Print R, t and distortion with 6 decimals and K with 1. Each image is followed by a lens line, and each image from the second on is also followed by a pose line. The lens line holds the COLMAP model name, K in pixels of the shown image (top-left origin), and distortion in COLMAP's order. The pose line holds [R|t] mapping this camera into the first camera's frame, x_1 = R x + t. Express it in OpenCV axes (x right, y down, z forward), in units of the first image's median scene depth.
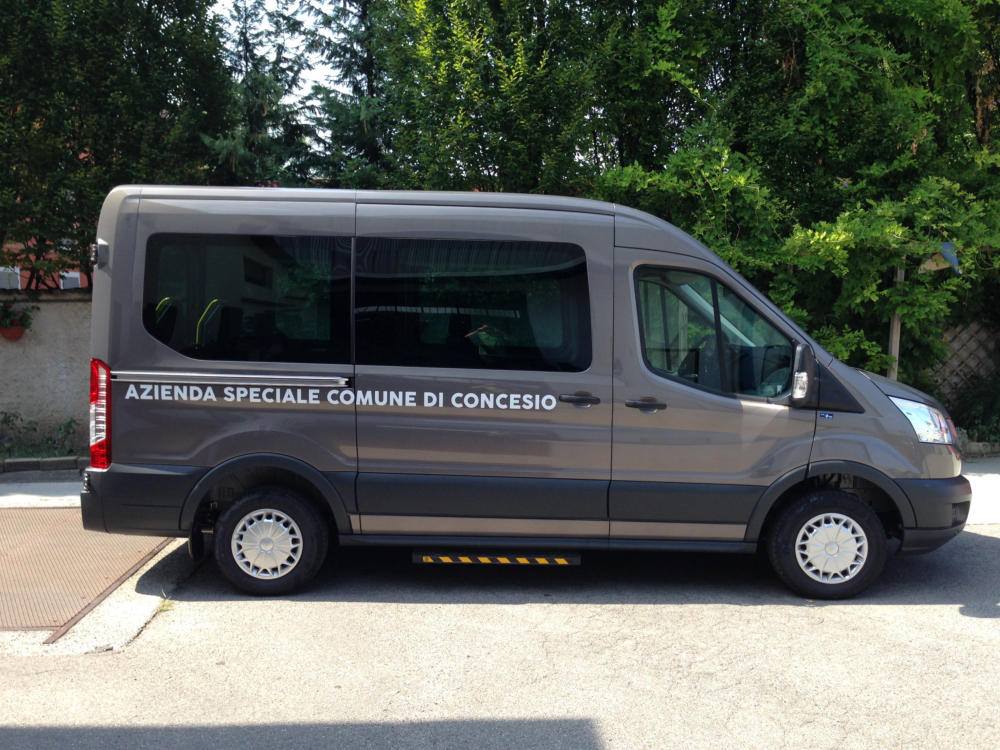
lens RADIAL K [[975.8, 0, 499.8], [0, 975.8, 371.2], [0, 0, 1]] dist [-0.014074, 0.000000]
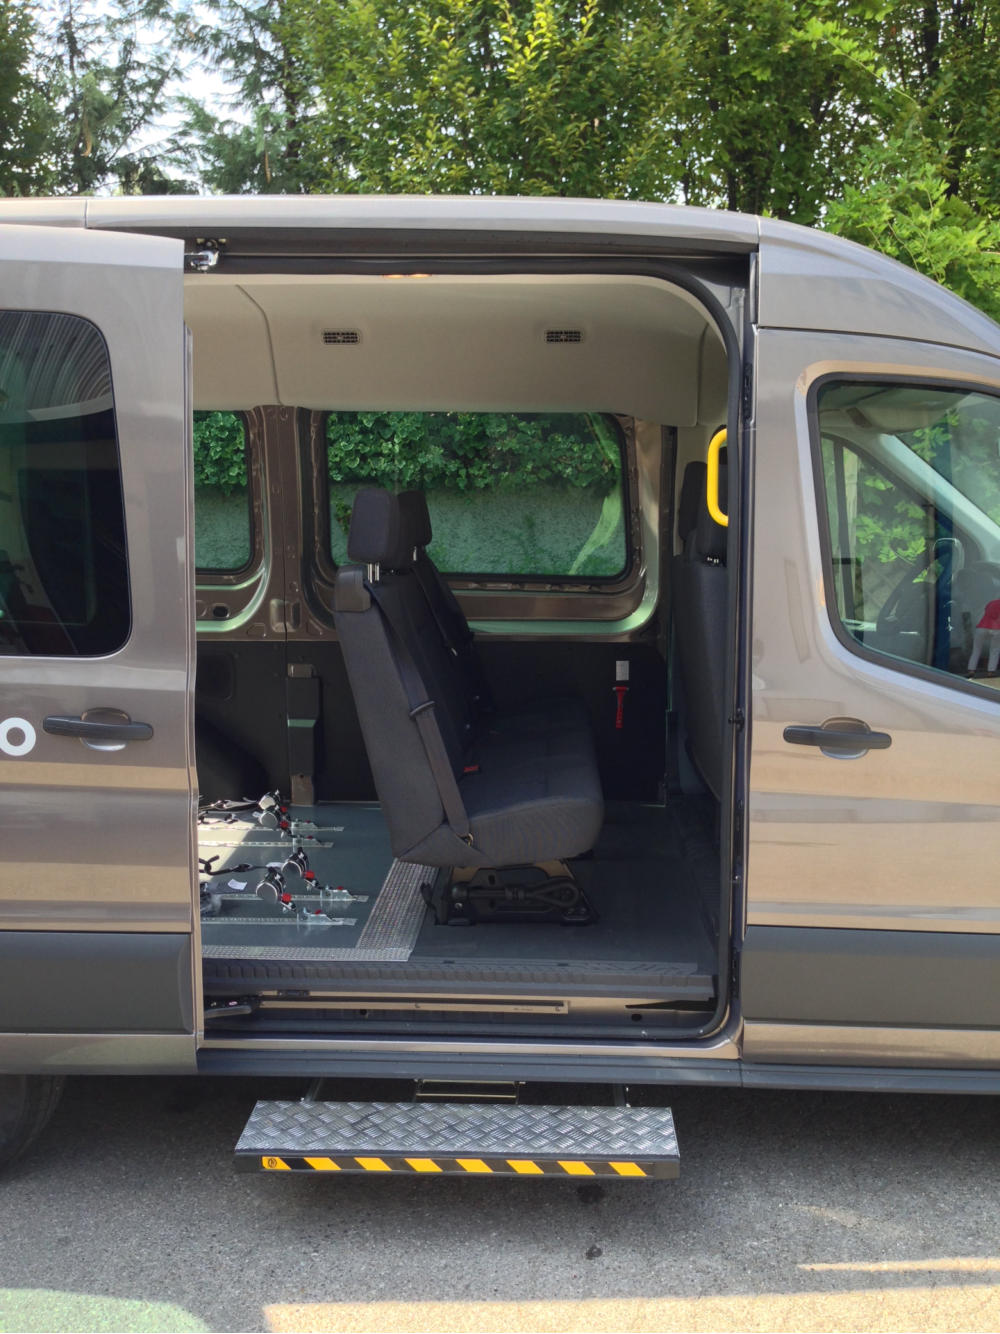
lens RADIAL K [[1301.7, 0, 501.0], [0, 1301.7, 666.8], [0, 0, 1]] dist [-0.014074, 0.000000]
pose [[0.998957, -0.015803, -0.042835, 0.035737], [0.018584, 0.997691, 0.065321, -0.029546], [0.041704, -0.066049, 0.996944, 0.453527]]
